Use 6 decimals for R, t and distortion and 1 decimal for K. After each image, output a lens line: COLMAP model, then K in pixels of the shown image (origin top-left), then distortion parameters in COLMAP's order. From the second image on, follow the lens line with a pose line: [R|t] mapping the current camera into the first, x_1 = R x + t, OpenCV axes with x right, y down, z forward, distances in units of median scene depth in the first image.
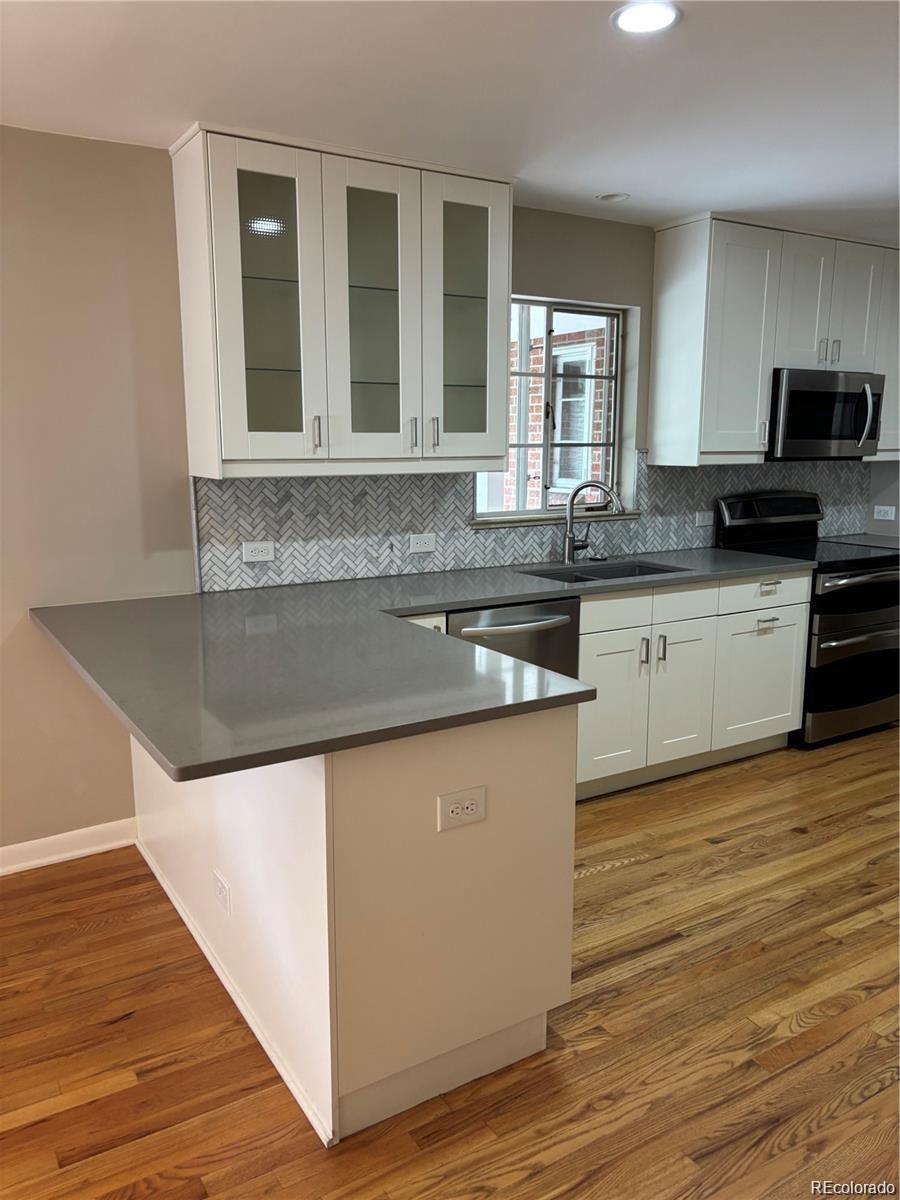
lens RADIAL K [[907.2, 0, 443.7], [0, 907.2, 598.1], [0, 0, 1]] dist [0.050807, -0.051926]
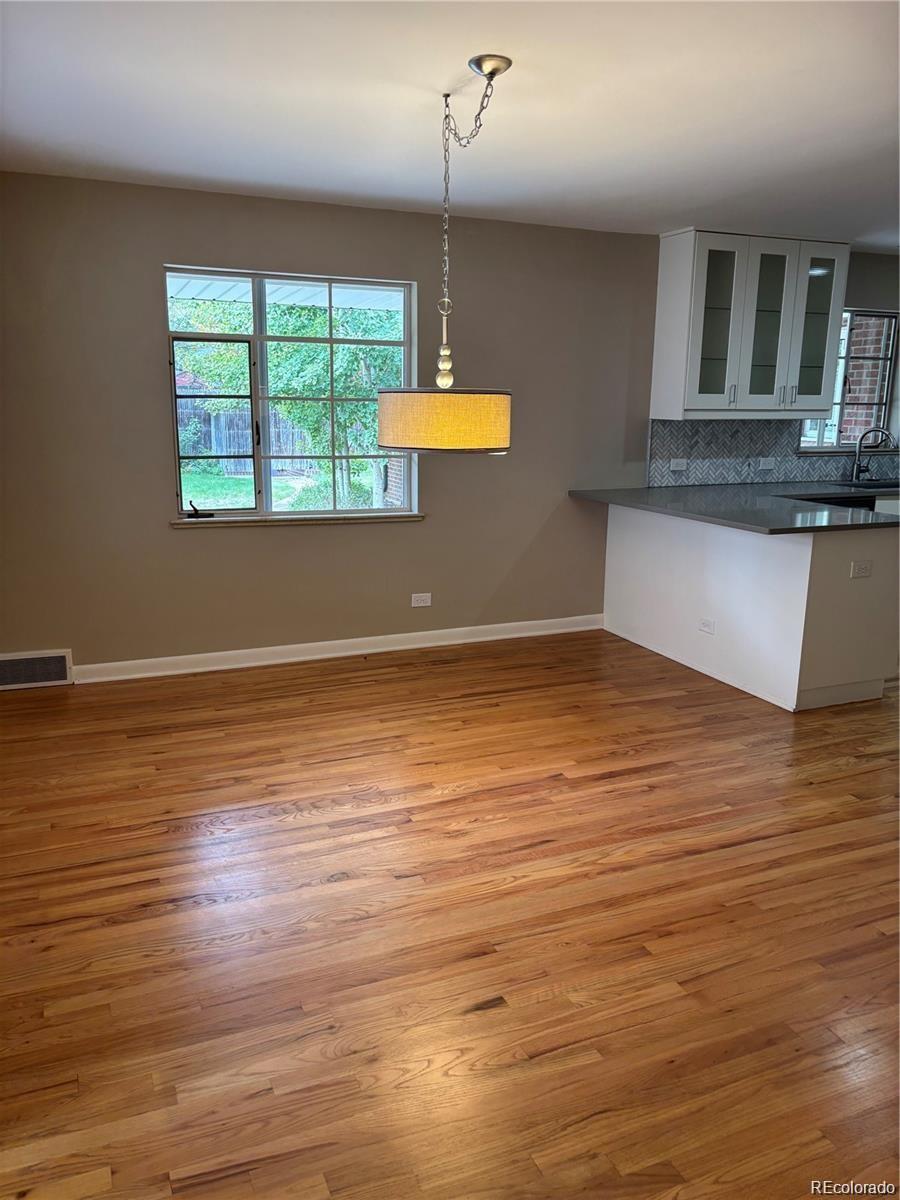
lens RADIAL K [[907.2, 0, 460.8], [0, 907.2, 612.1], [0, 0, 1]] dist [0.050807, -0.051926]
pose [[0.990881, 0.046203, -0.126572, -0.331006], [-0.038990, 0.997503, 0.058885, 0.122753], [0.128977, -0.053413, 0.990208, -0.663629]]
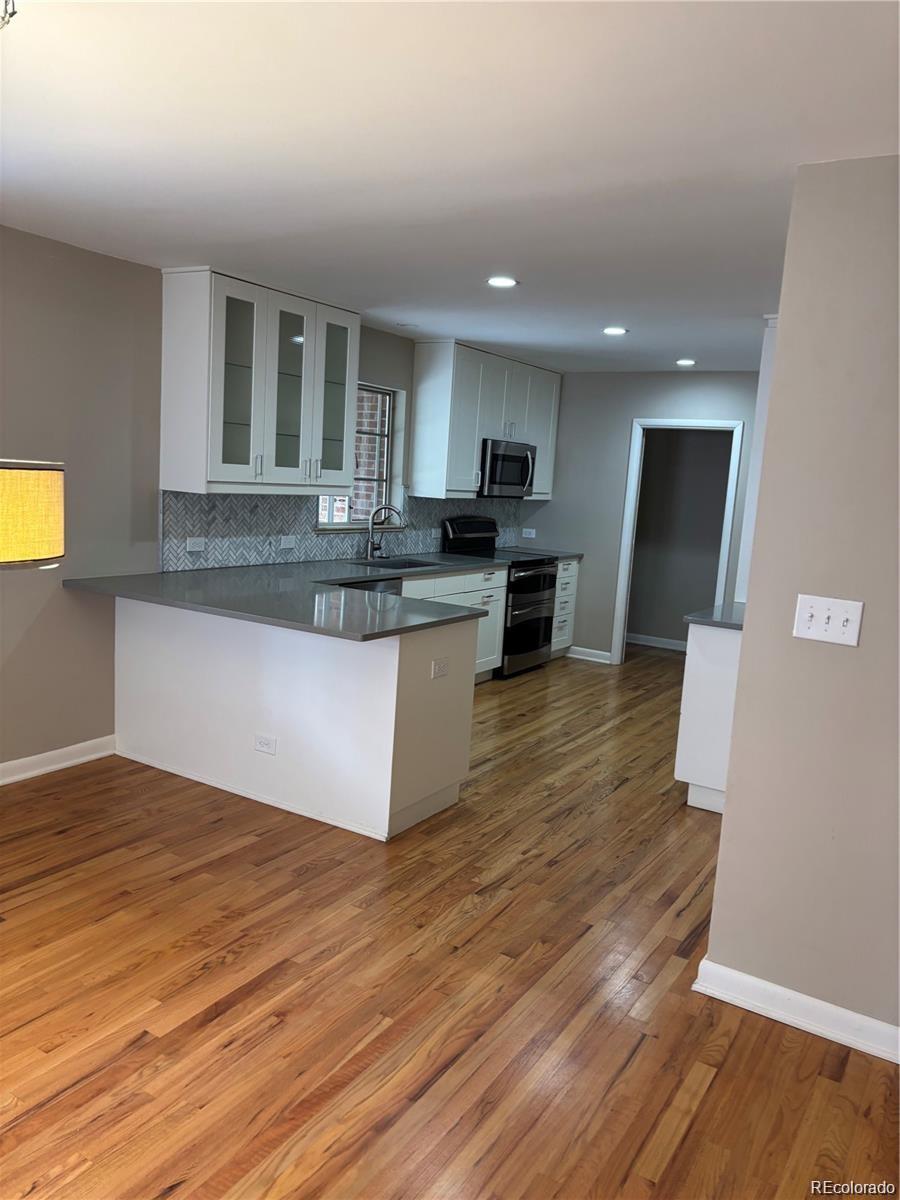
lens RADIAL K [[907.2, 0, 453.7], [0, 907.2, 608.8], [0, 0, 1]] dist [0.050807, -0.051926]
pose [[0.888836, -0.009614, 0.458124, -0.435278], [0.015622, 0.999834, -0.009328, 0.060712], [-0.457958, 0.015448, 0.888839, -0.394078]]
